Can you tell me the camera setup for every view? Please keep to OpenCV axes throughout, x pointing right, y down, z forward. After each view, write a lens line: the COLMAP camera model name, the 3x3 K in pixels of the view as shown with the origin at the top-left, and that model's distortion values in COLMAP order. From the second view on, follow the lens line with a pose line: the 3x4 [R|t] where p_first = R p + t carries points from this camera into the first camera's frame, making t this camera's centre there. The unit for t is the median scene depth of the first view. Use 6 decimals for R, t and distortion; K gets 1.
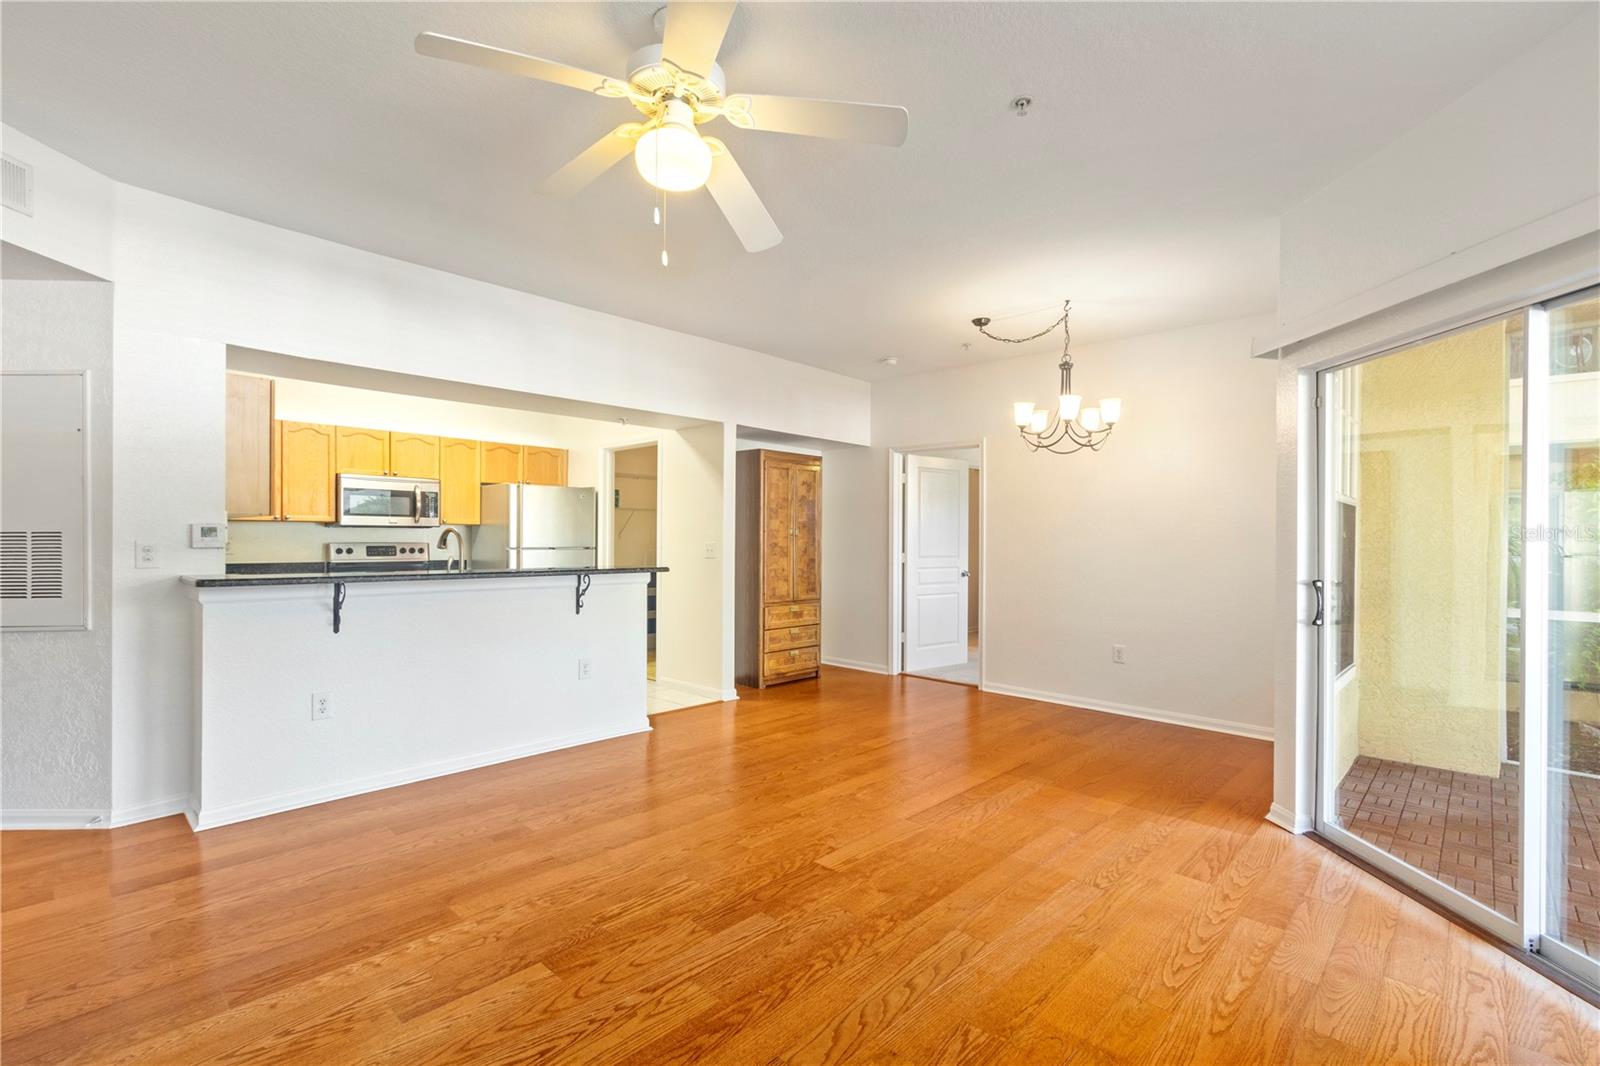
lens RADIAL K [[728.0, 0, 802.5], [0, 728.0, 537.6], [0, 0, 1]] dist [0.006588, -0.000913]
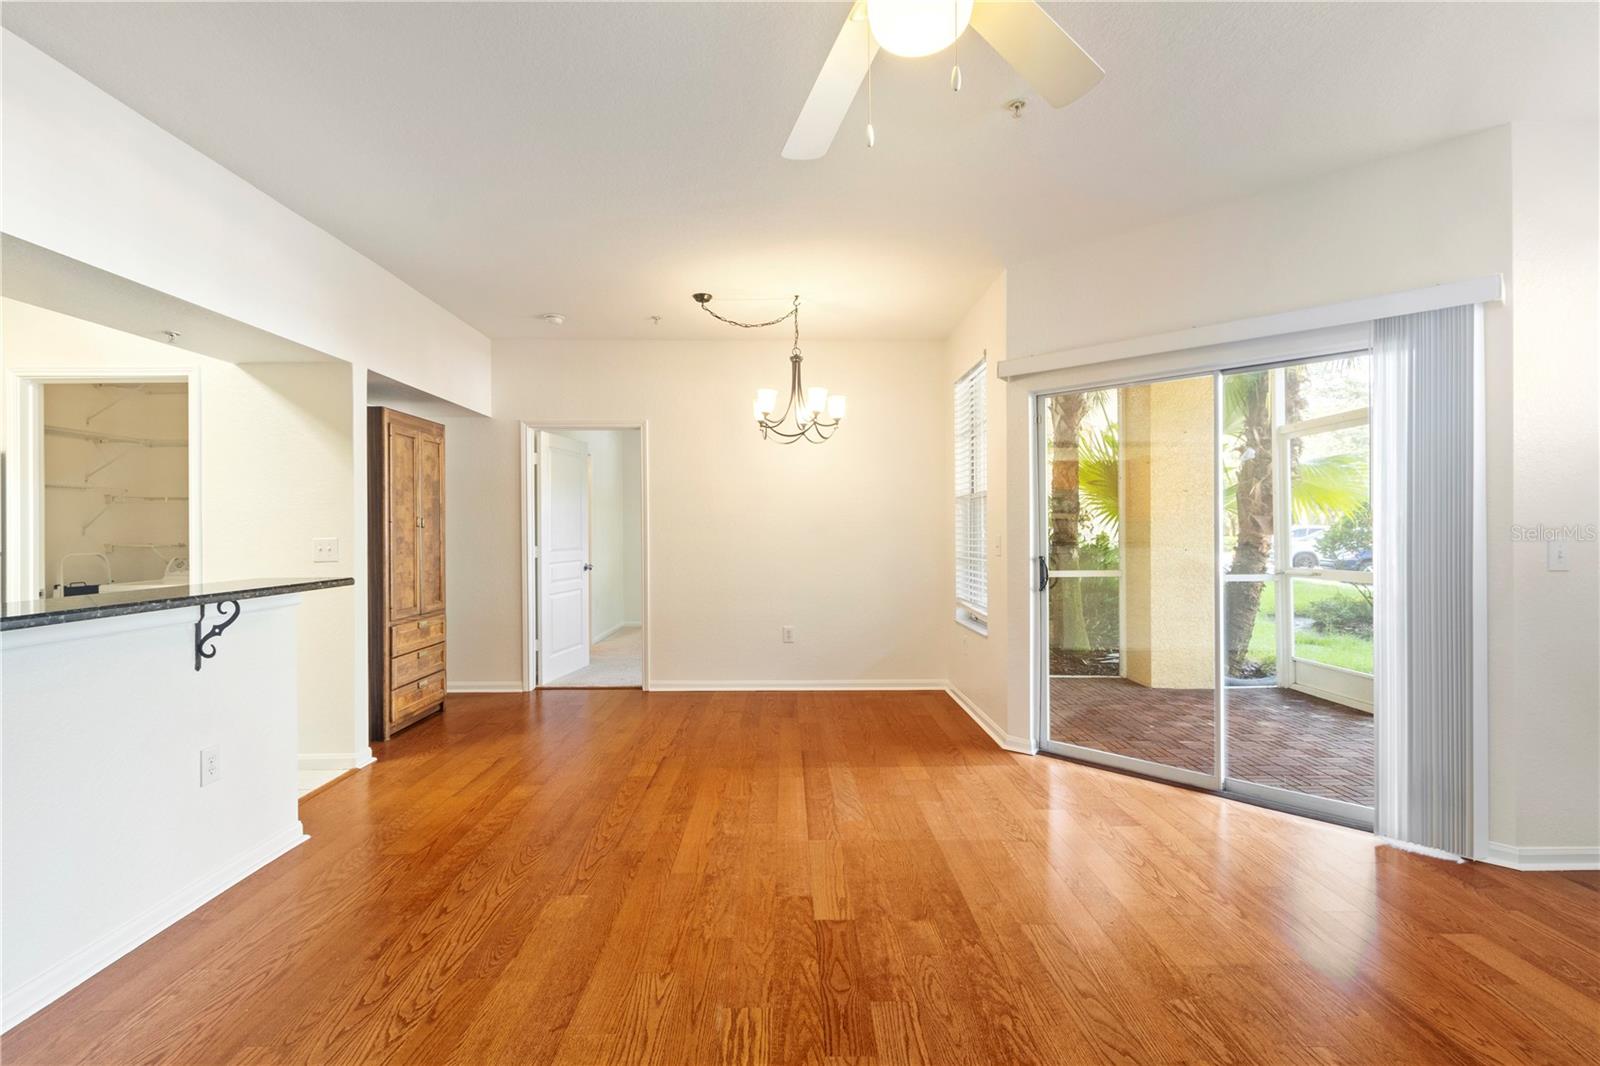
lens RADIAL K [[728.0, 0, 802.5], [0, 728.0, 527.9], [0, 0, 1]] dist [0.006588, -0.000913]
pose [[0.714315, -0.012267, 0.699717, -0.354054], [0.011070, 0.999919, 0.006229, -0.003533], [-0.699737, 0.003296, 0.714393, 0.260455]]
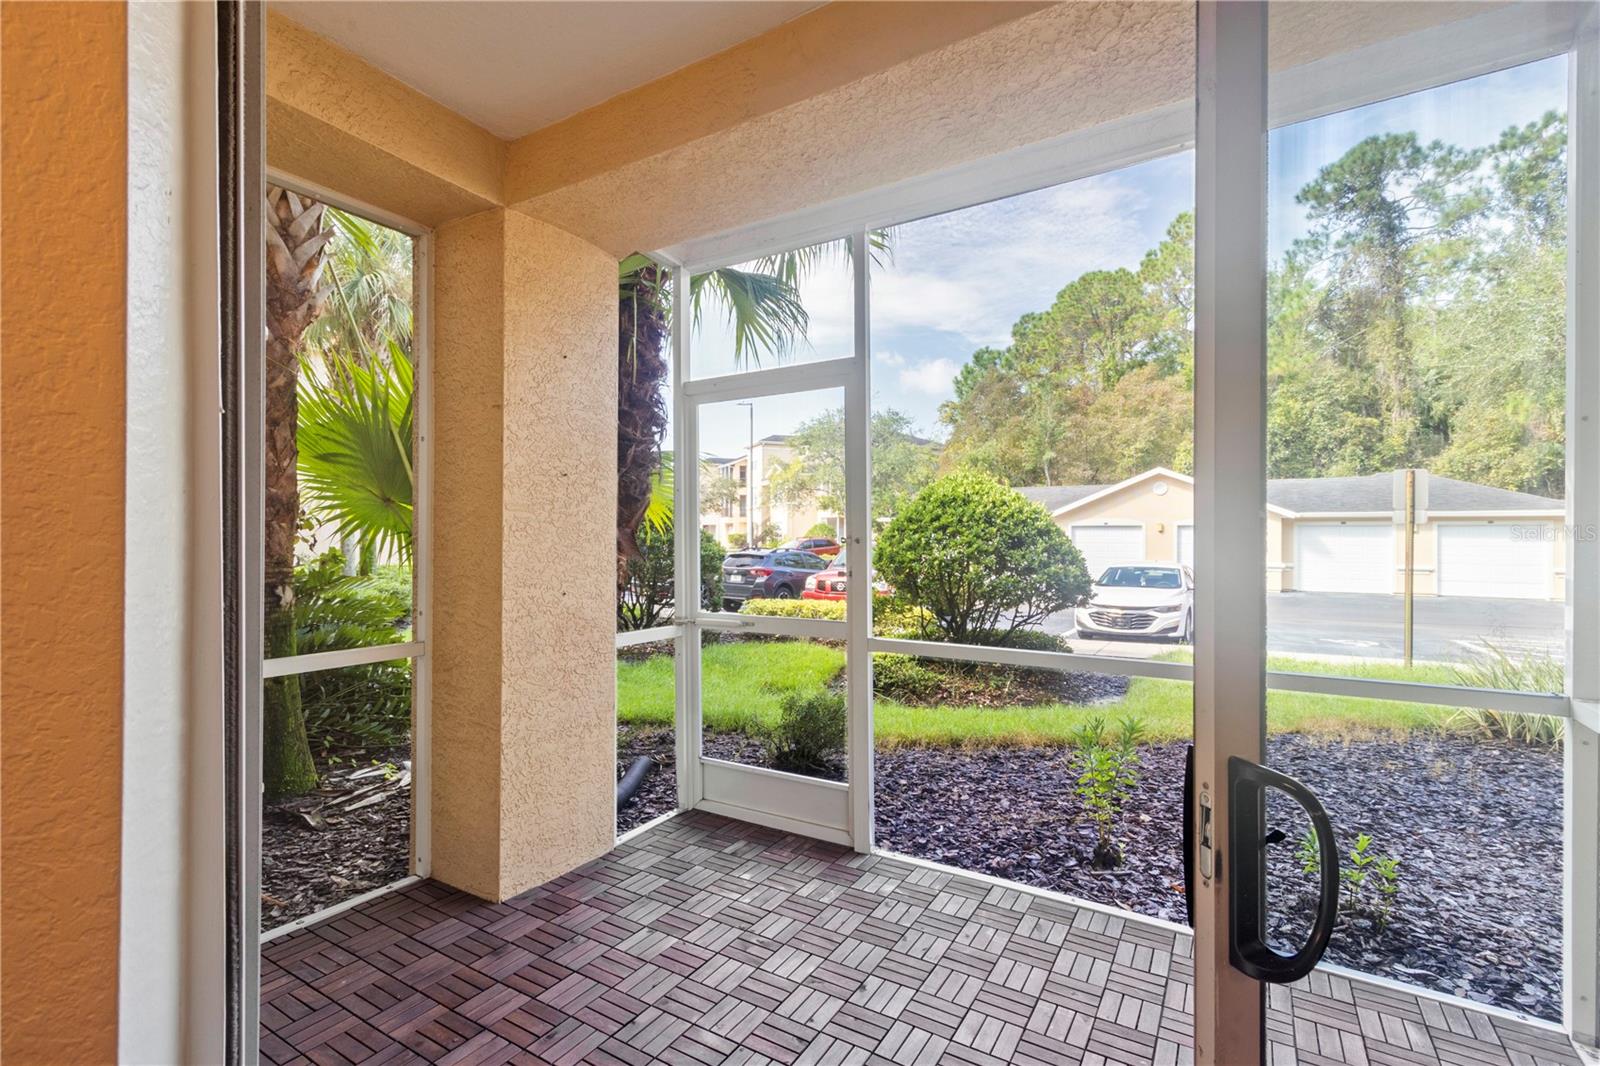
lens RADIAL K [[728.0, 0, 796.8], [0, 728.0, 533.2], [0, 0, 1]] dist [0.006588, -0.000913]
pose [[-0.204486, -0.004808, 0.978858, 0.368313], [-0.008212, 0.999961, 0.003196, -0.005730], [-0.978835, -0.007385, -0.204517, 0.640796]]
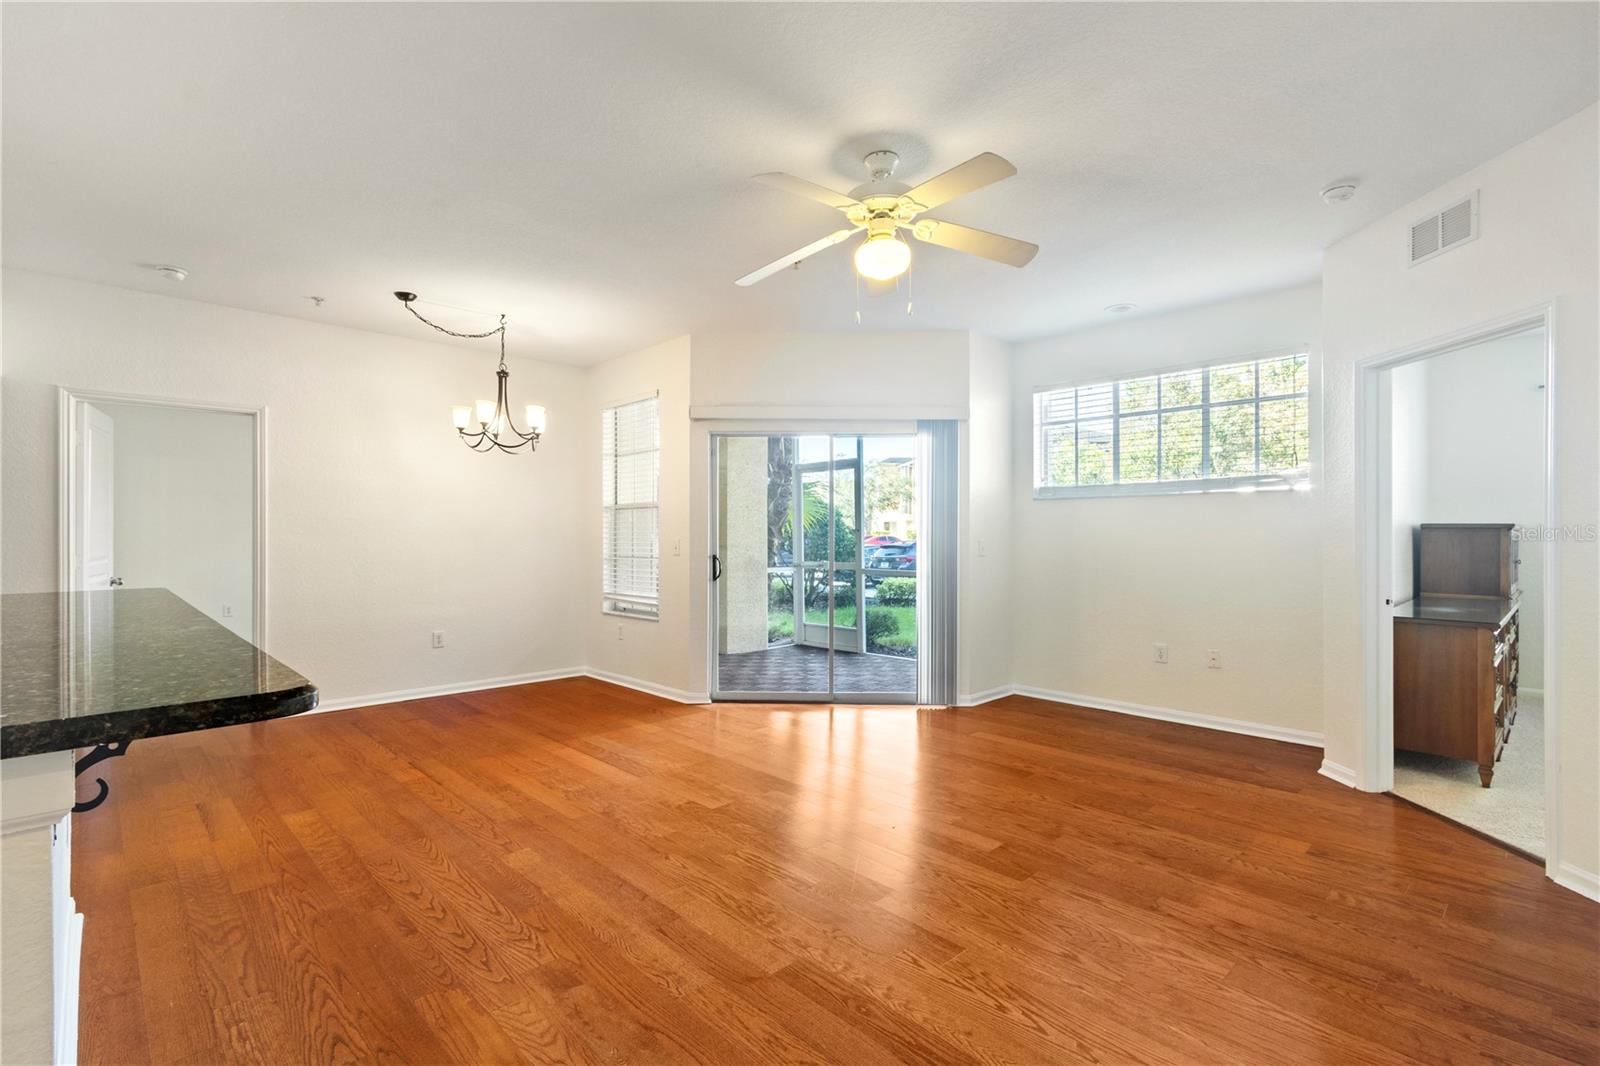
lens RADIAL K [[728.0, 0, 799.9], [0, 728.0, 532.8], [0, 0, 1]] dist [0.006588, -0.000913]
pose [[0.046768, -0.008498, 0.998870, -0.714119], [-0.001363, 0.999962, 0.008571, -0.006713], [-0.998905, -0.001762, 0.046755, 0.501991]]
